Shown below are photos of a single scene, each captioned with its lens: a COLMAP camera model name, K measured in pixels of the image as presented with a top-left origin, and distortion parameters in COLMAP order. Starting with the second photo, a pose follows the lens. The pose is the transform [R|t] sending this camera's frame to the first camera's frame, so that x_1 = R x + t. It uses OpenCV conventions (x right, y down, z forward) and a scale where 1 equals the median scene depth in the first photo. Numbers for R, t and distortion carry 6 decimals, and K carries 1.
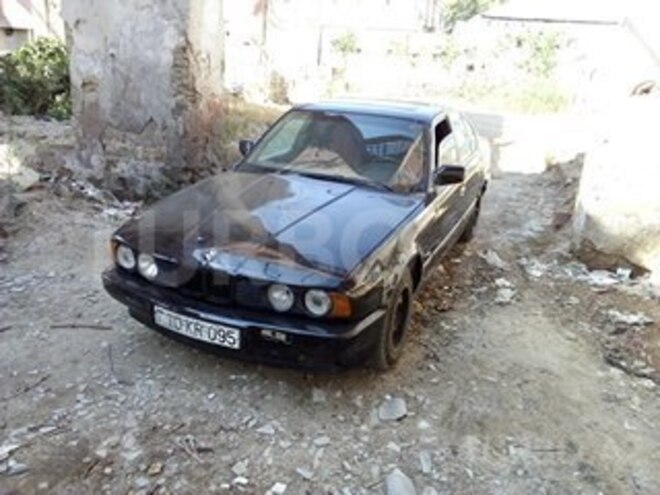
lens RADIAL K [[512.0, 0, 330.0], [0, 512.0, 247.1], [0, 0, 1]] dist [0.024321, 0.003619]
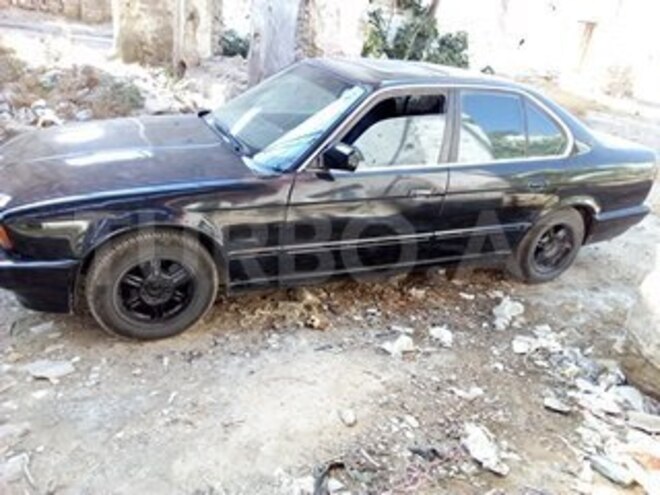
lens RADIAL K [[512.0, 0, 330.4], [0, 512.0, 247.2], [0, 0, 1]] dist [0.024321, 0.003619]
pose [[0.752016, 0.301379, -0.586210, 0.463720], [-0.284988, 0.950591, 0.123118, -0.068237], [0.594352, 0.074476, 0.800749, 0.260017]]
